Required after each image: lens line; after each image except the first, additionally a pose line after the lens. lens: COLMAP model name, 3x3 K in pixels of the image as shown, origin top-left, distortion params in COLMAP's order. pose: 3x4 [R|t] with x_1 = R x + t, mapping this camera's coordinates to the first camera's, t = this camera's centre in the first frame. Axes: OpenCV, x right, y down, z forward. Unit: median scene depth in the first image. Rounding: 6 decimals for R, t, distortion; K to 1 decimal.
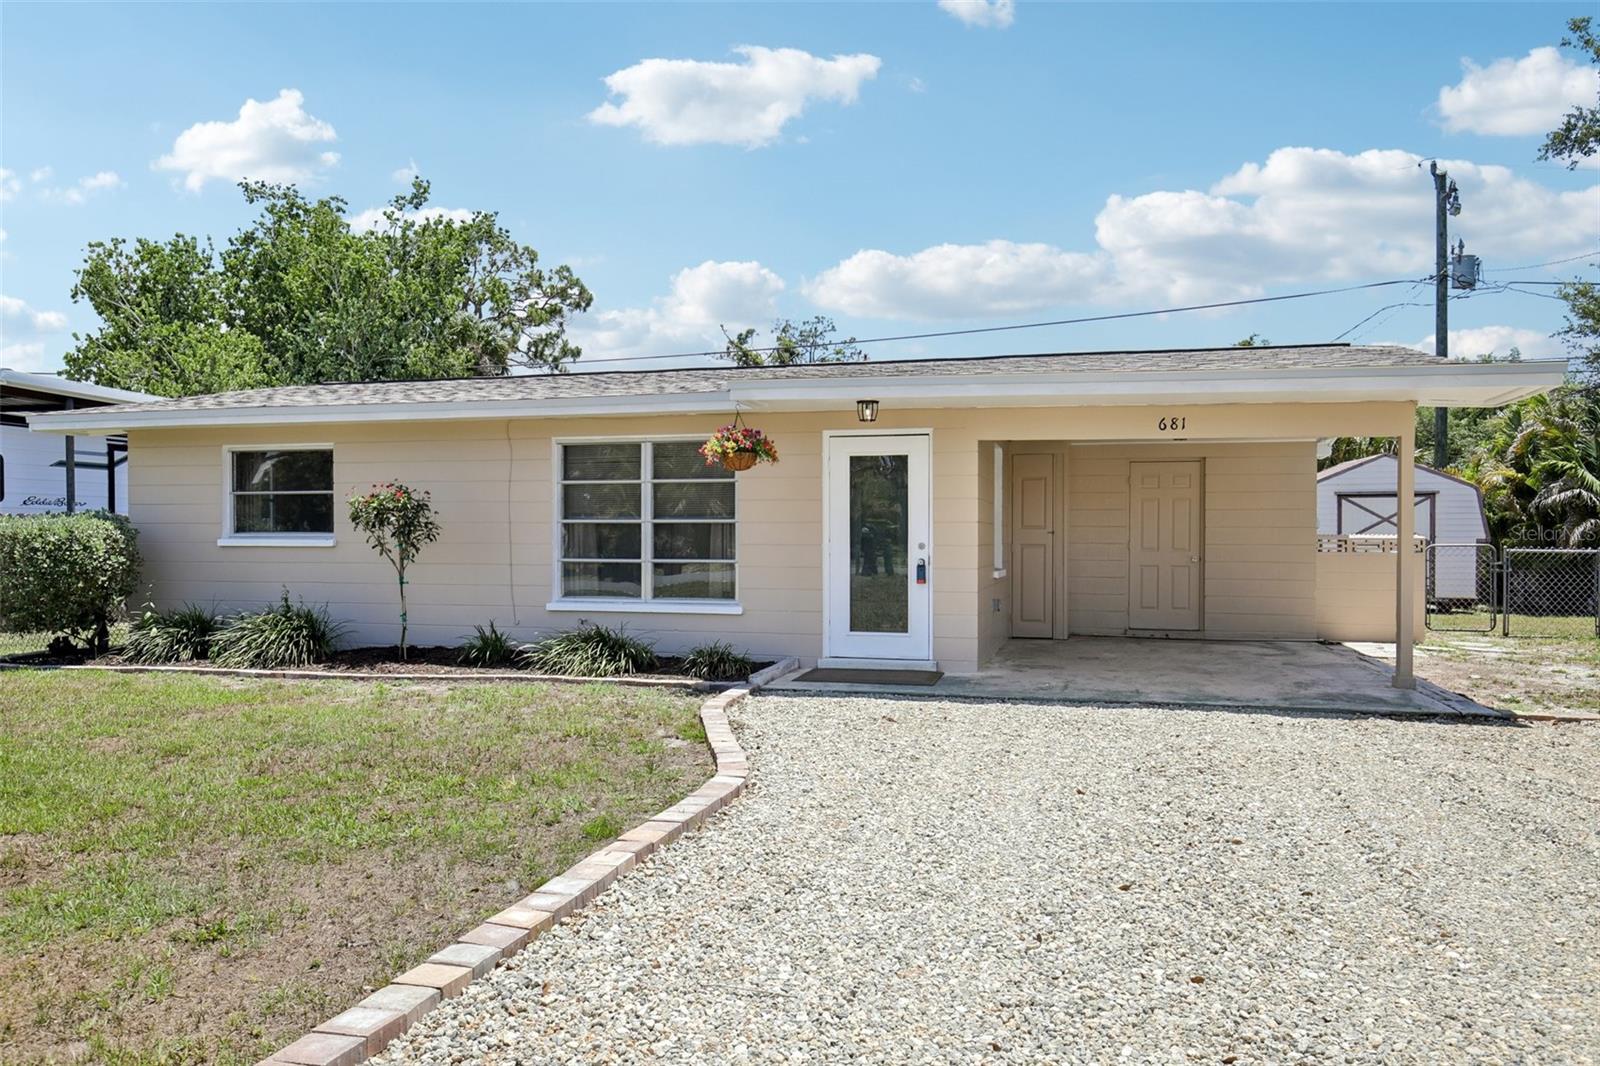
lens RADIAL K [[1148.4, 0, 796.0], [0, 1148.4, 563.5], [0, 0, 1]] dist [0.007091, 0.000786]
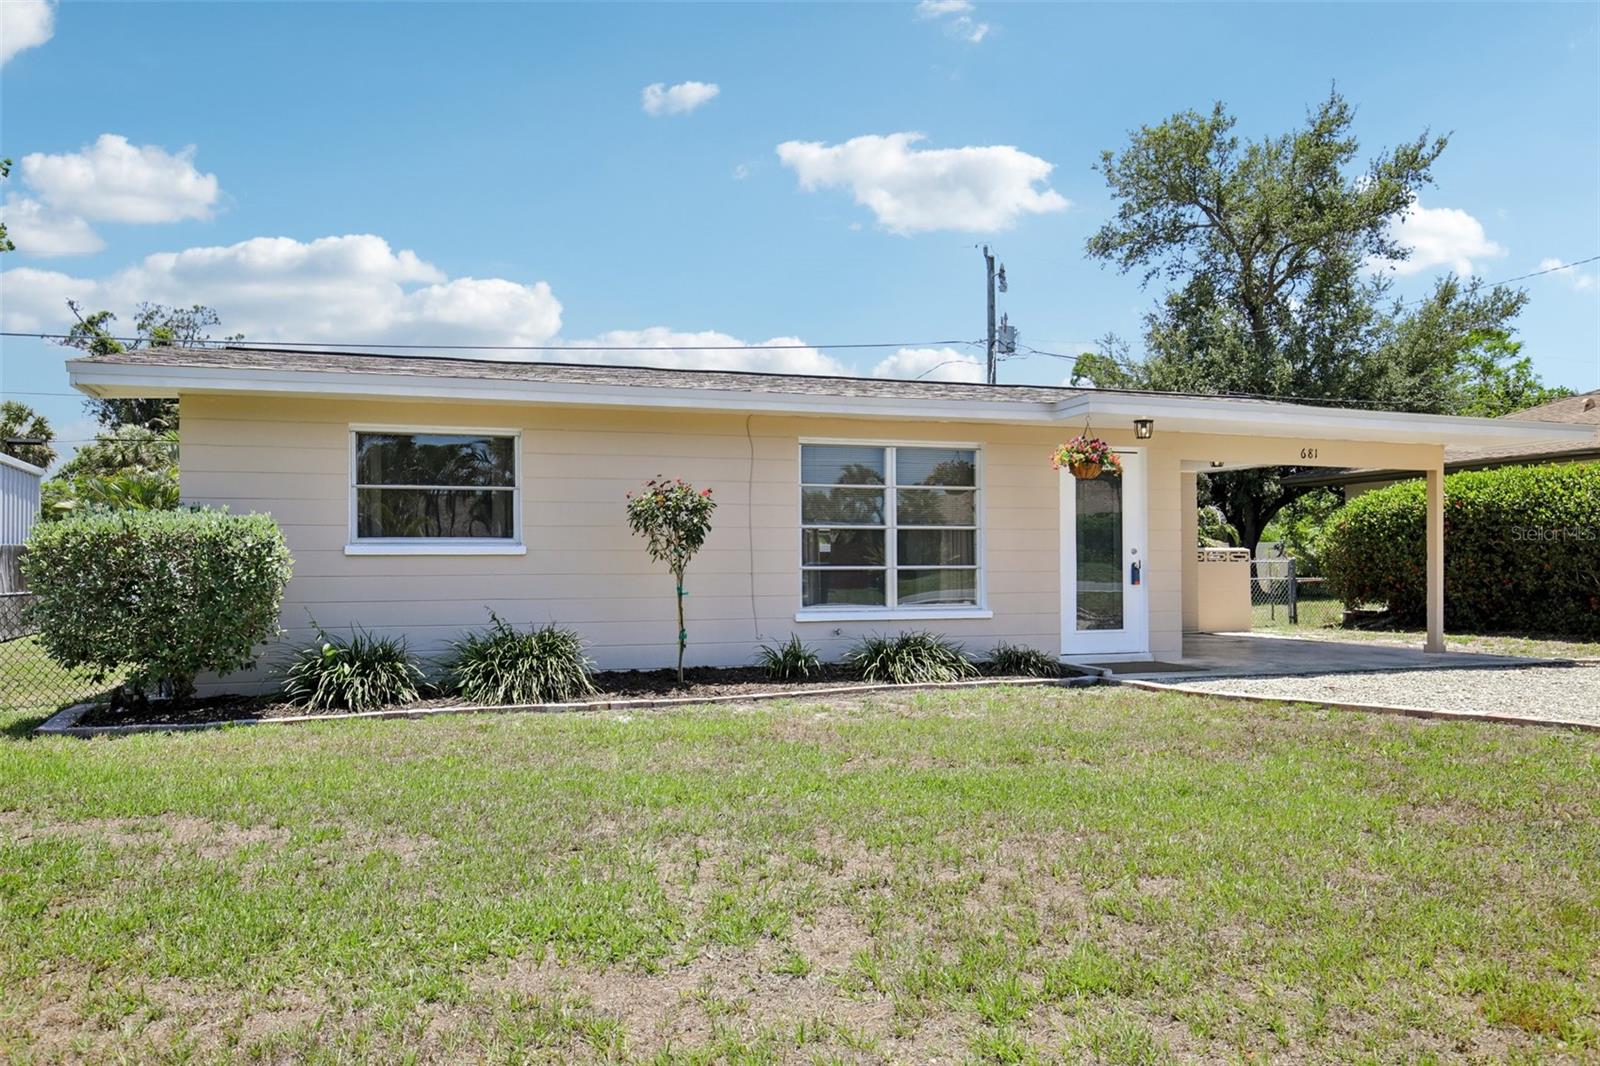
lens RADIAL K [[1189.9, 0, 801.1], [0, 1189.9, 579.7], [0, 0, 1]] dist [0.002743, -0.000146]
pose [[0.832582, -0.012086, 0.553770, -0.749552], [0.019224, 0.999790, -0.007083, 0.013578], [-0.553568, 0.016543, 0.832640, 0.193589]]
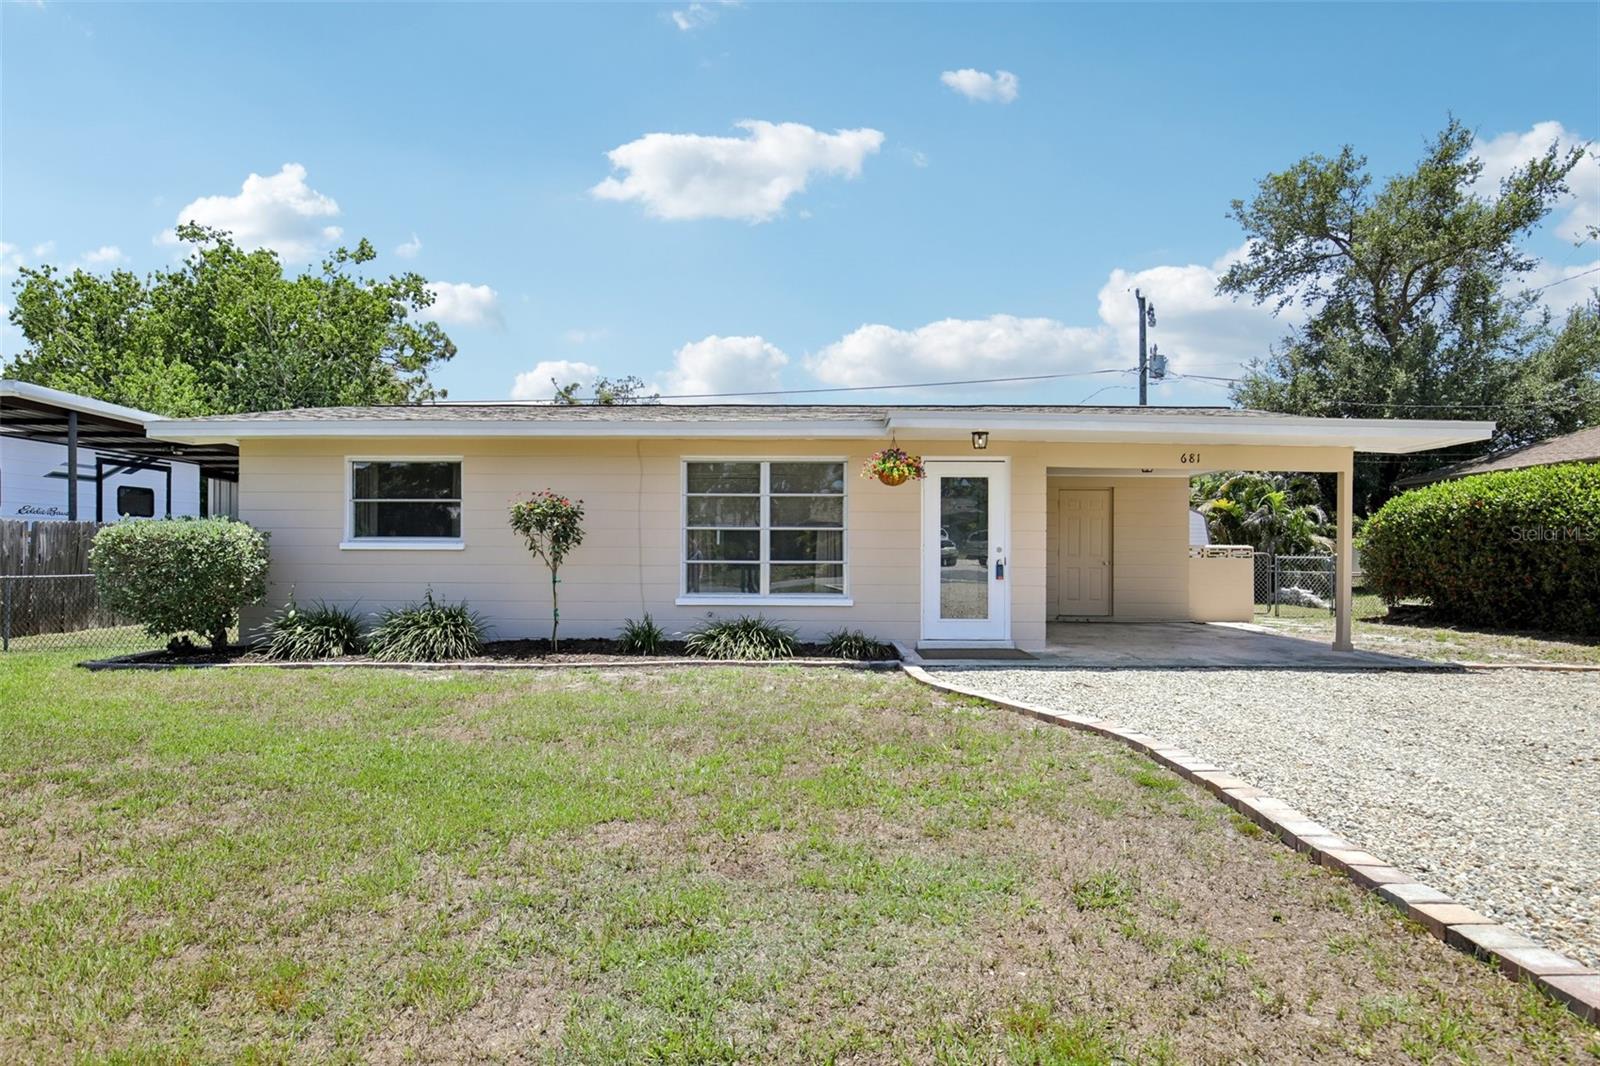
lens RADIAL K [[893.1, 0, 803.2], [0, 893.1, 572.5], [0, 0, 1]] dist [-0.034050, 0.017033]
pose [[0.967502, -0.003244, 0.252843, -0.320814], [0.003600, 0.999993, -0.000942, 0.009272], [-0.252838, 0.001822, 0.967507, 0.099182]]
